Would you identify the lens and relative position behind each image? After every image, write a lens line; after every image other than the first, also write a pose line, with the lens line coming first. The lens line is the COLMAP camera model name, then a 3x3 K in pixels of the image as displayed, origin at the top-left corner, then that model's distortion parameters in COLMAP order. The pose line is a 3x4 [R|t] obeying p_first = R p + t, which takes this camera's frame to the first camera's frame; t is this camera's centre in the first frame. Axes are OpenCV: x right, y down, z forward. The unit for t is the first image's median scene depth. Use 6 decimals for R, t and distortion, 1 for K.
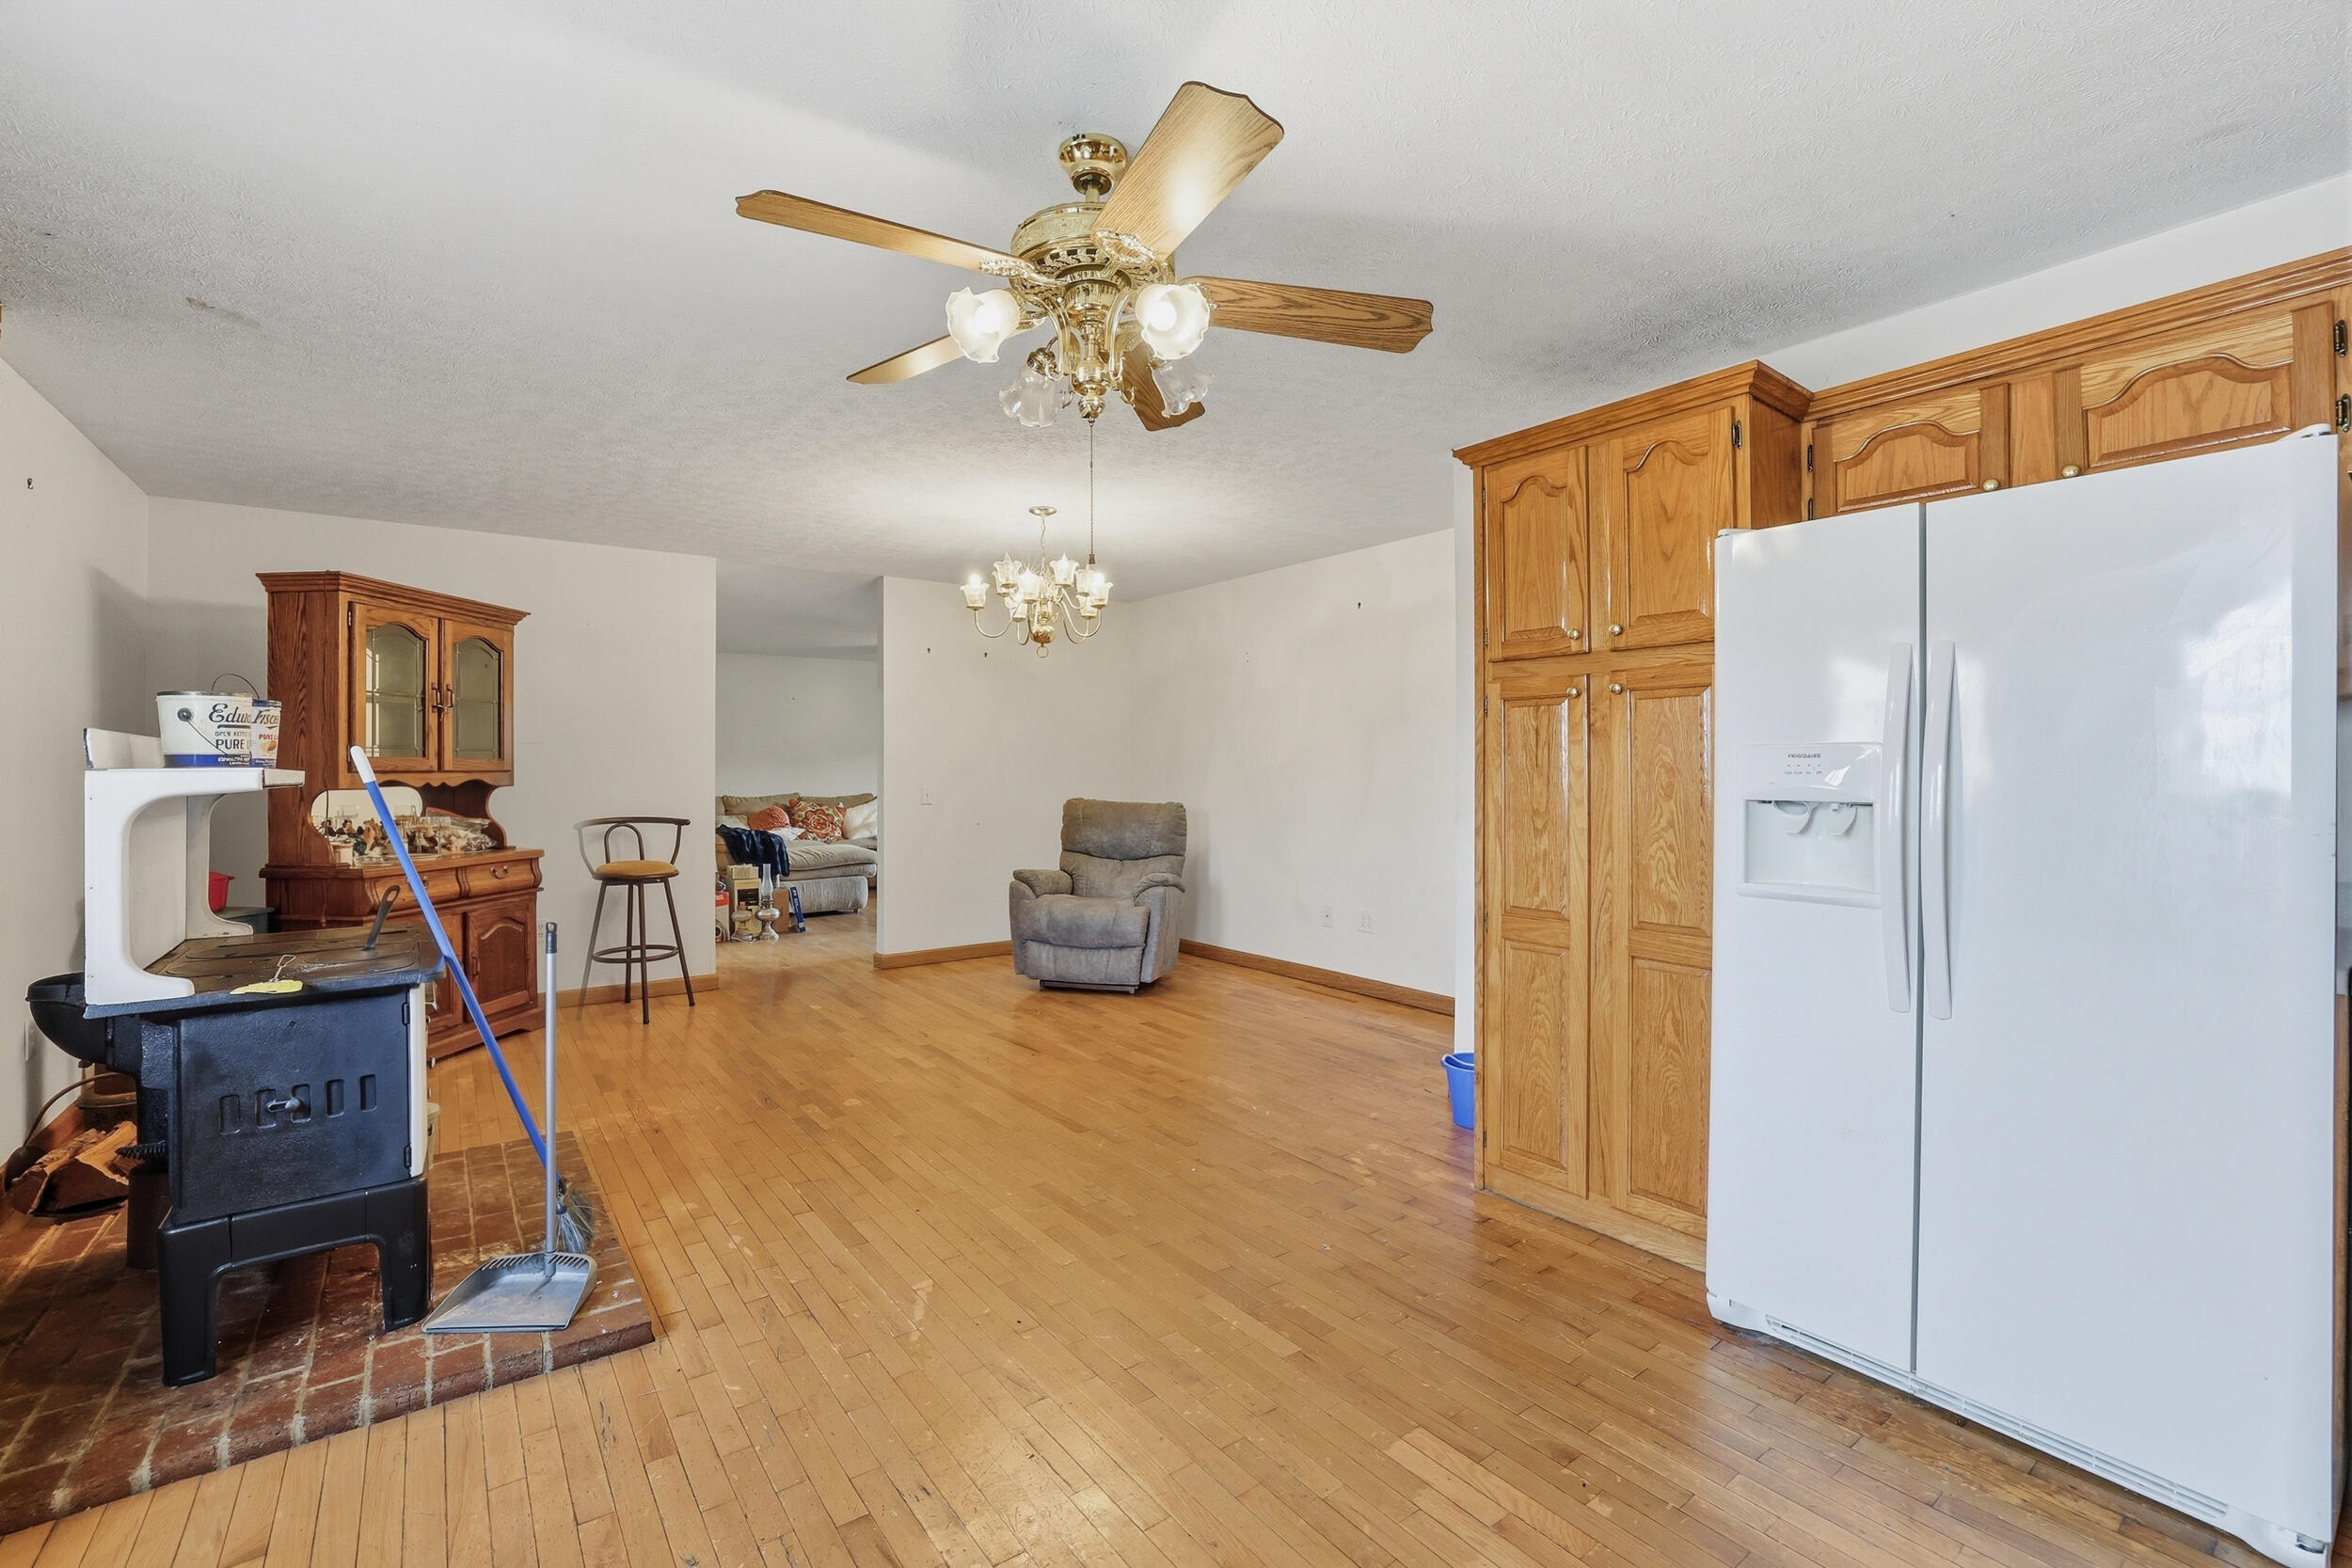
lens RADIAL K [[1000.5, 0, 1162.7], [0, 1000.5, 773.2], [0, 0, 1]] dist [-0.019789, 0.001786]
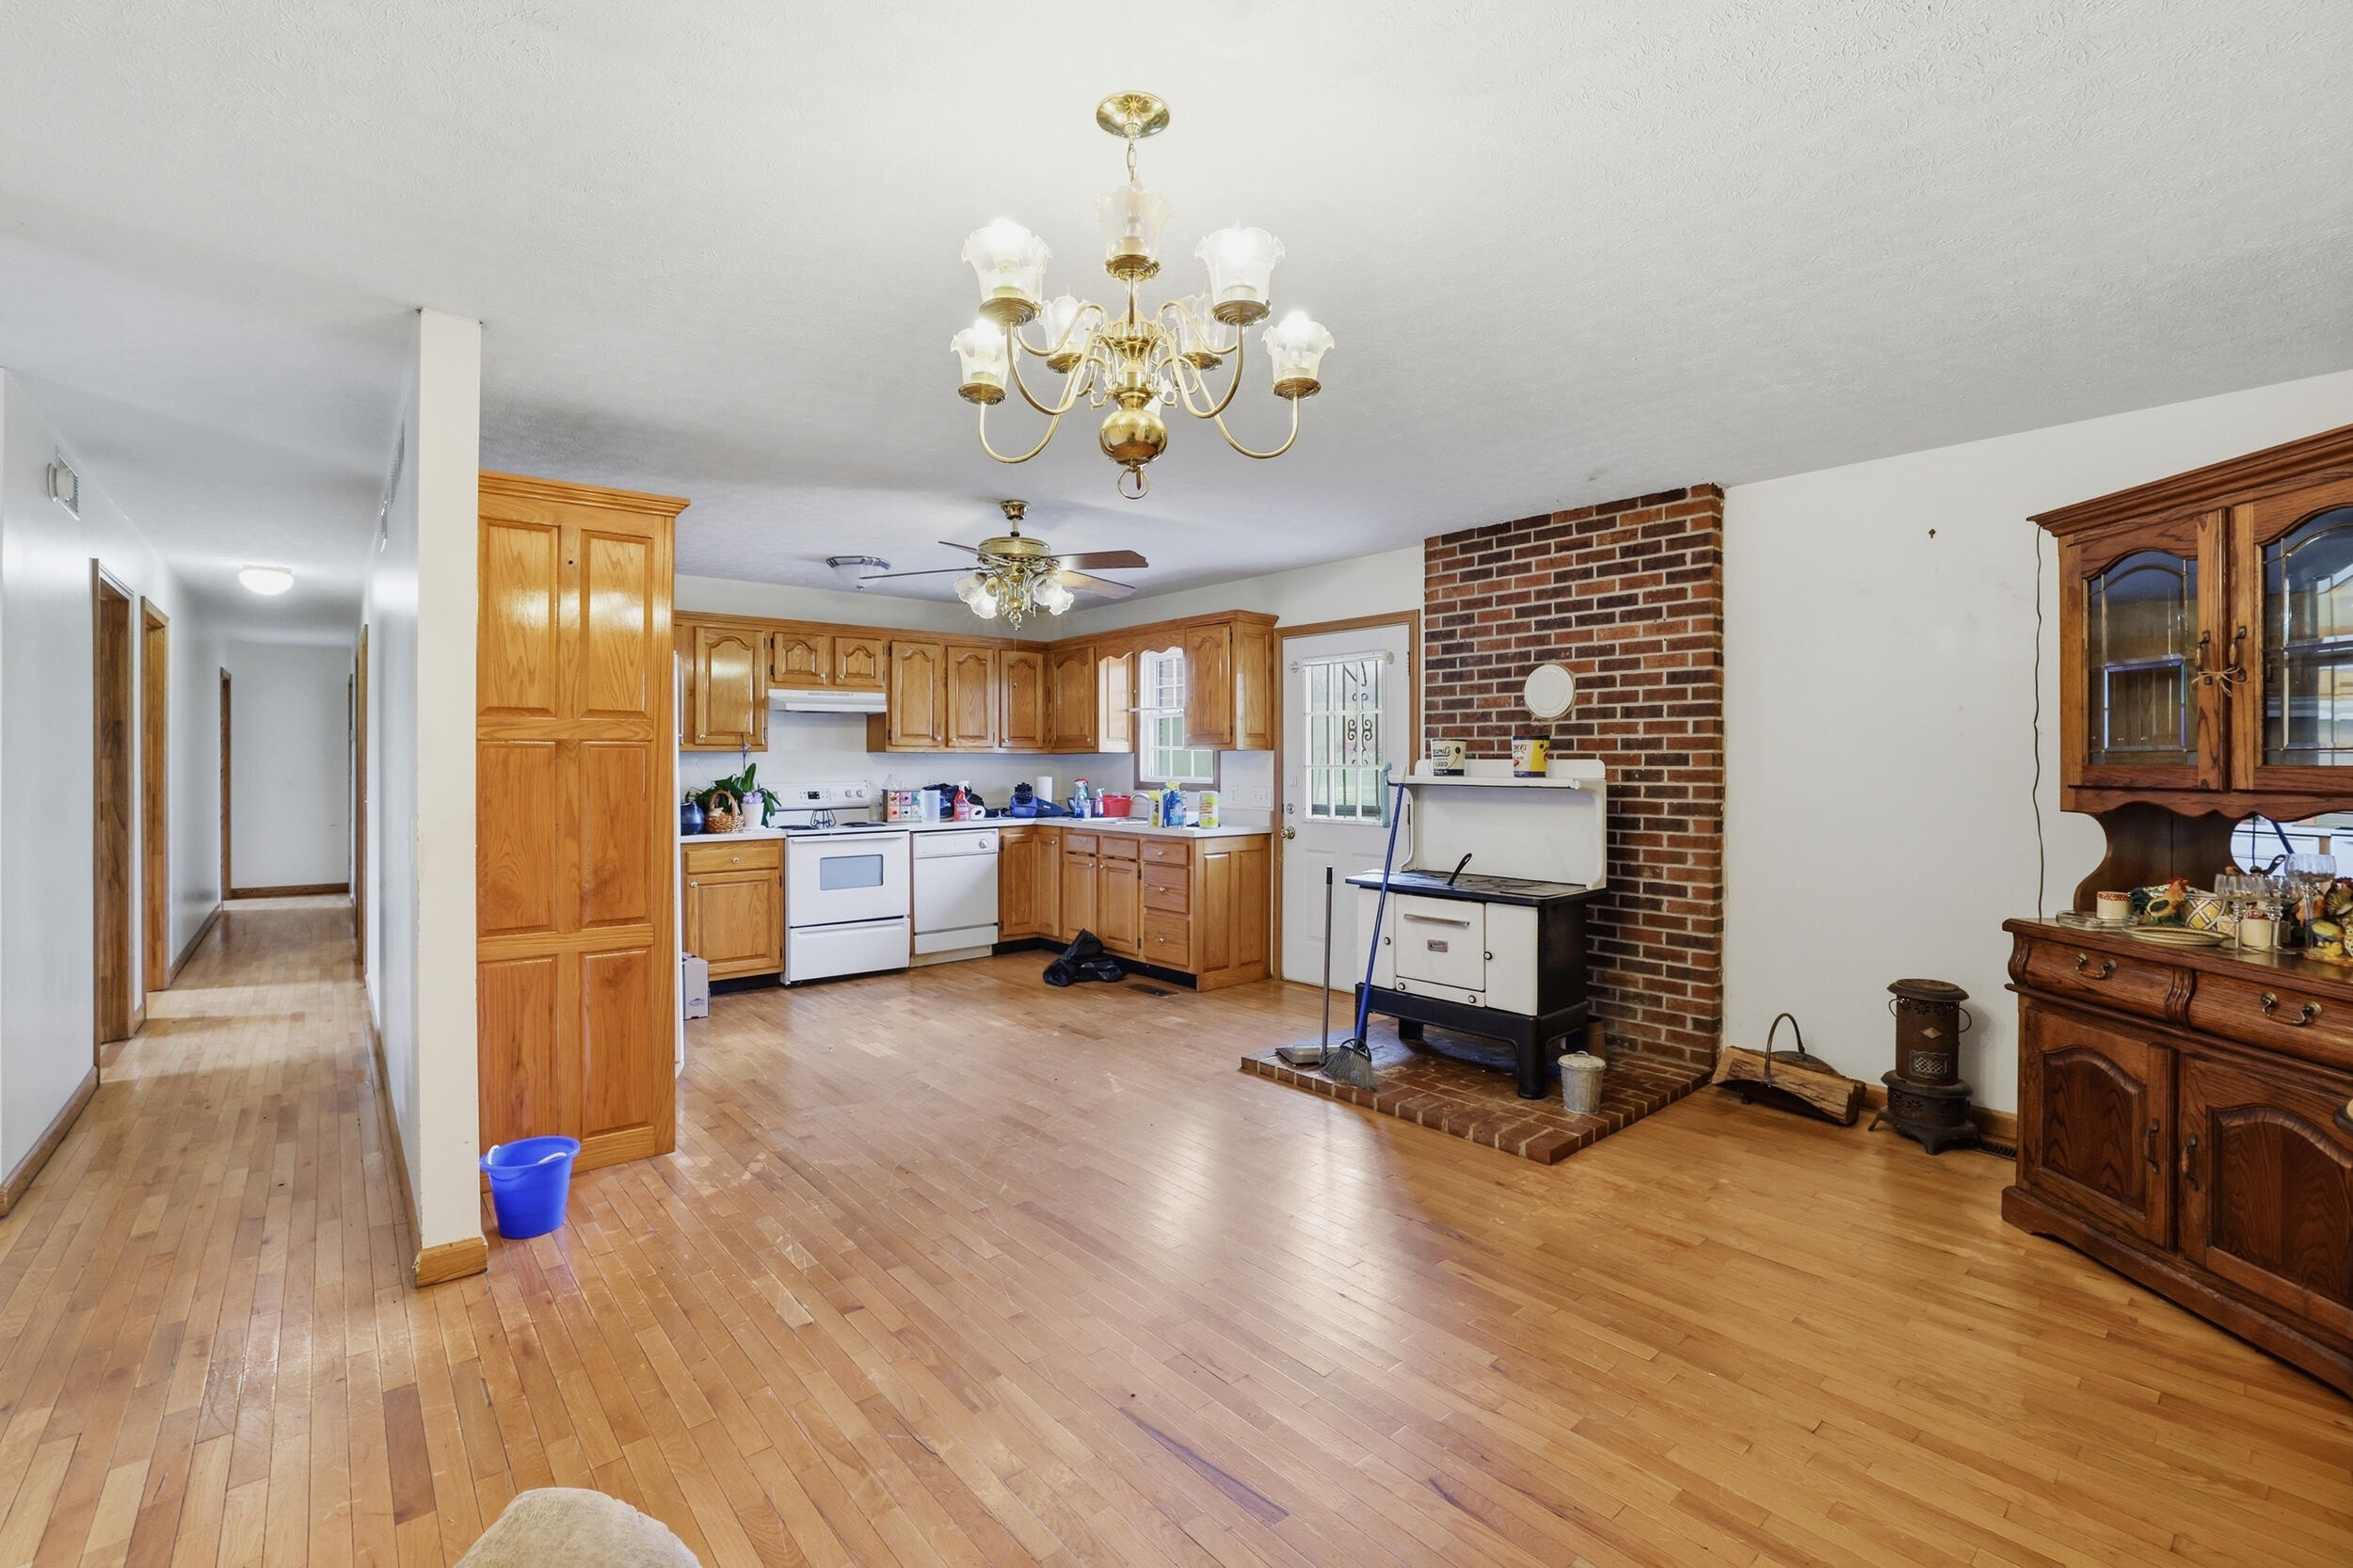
lens RADIAL K [[1001.0, 0, 1165.1], [0, 1001.0, 768.5], [0, 0, 1]] dist [-0.019789, 0.001786]
pose [[-0.997574, 0.001830, -0.069588, -0.105710], [0.001304, 0.999970, 0.007614, -0.018130], [0.069600, 0.007505, -0.997547, 1.380357]]
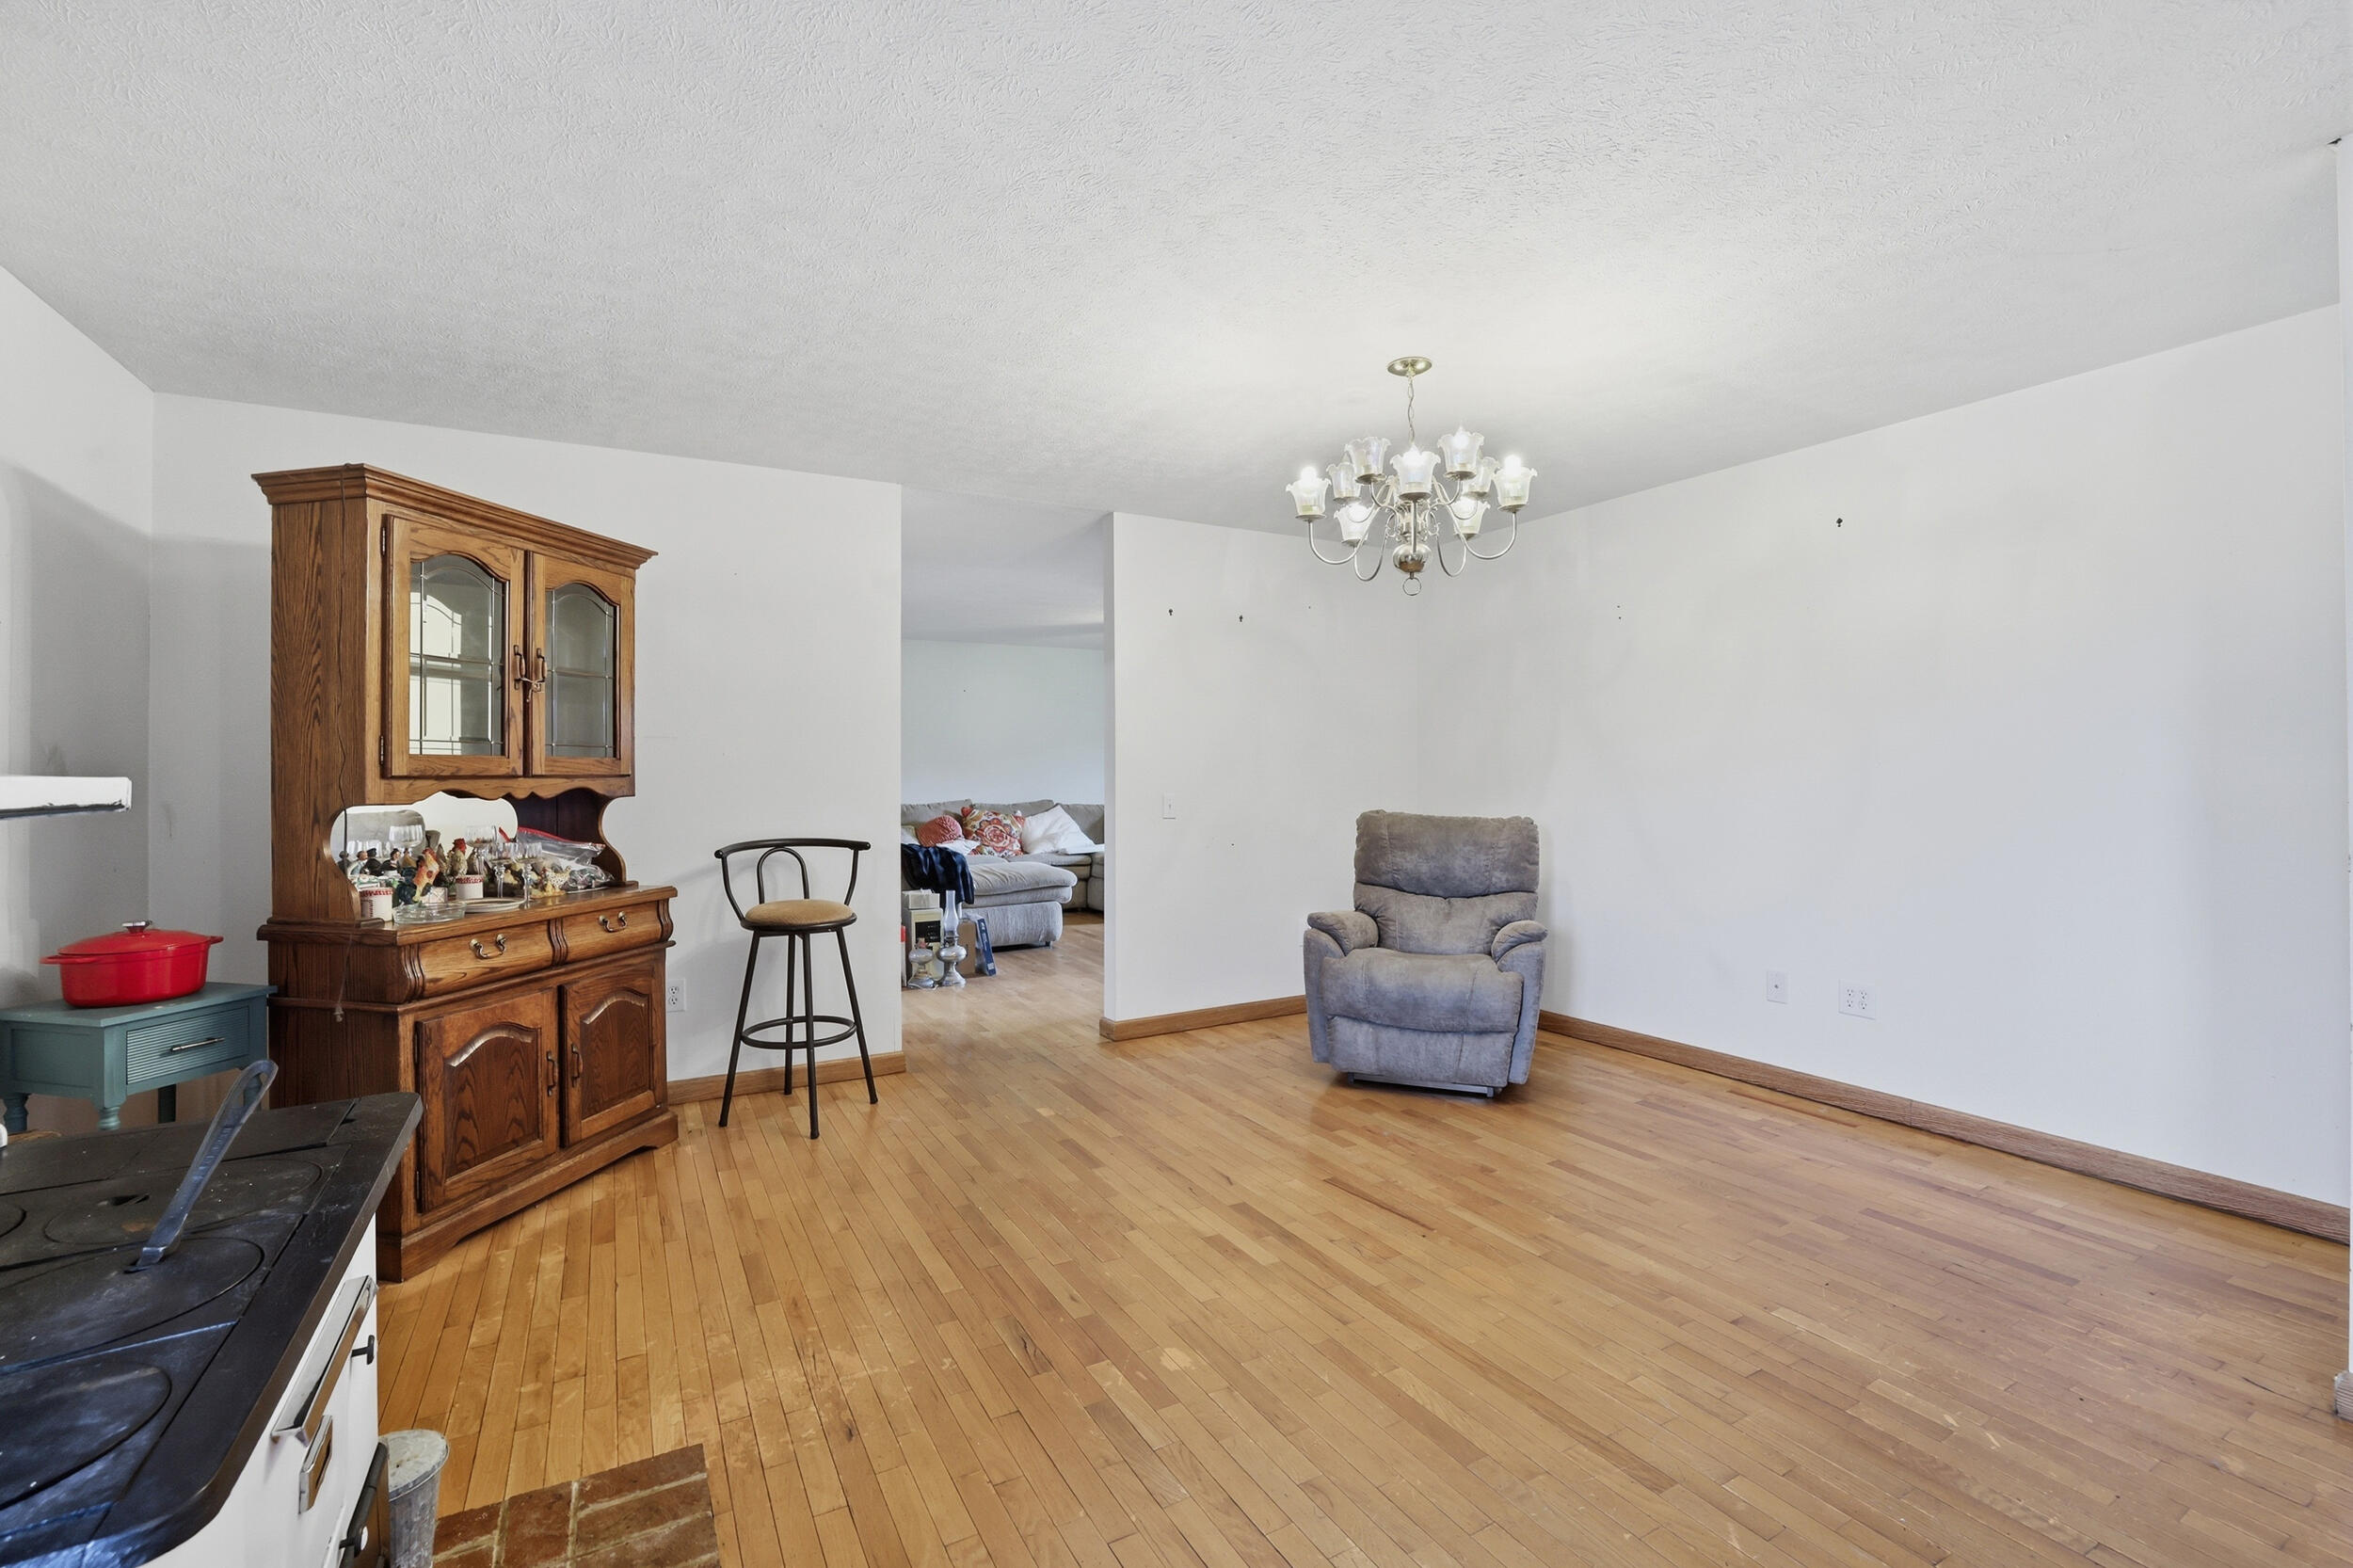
lens RADIAL K [[1001.0, 0, 1175.3], [0, 1001.0, 772.3], [0, 0, 1]] dist [-0.019789, 0.001786]
pose [[0.993422, -0.003158, -0.114465, -0.197393], [0.002795, 0.999991, -0.003328, -0.000989], [0.114474, 0.002986, 0.993422, 0.351476]]
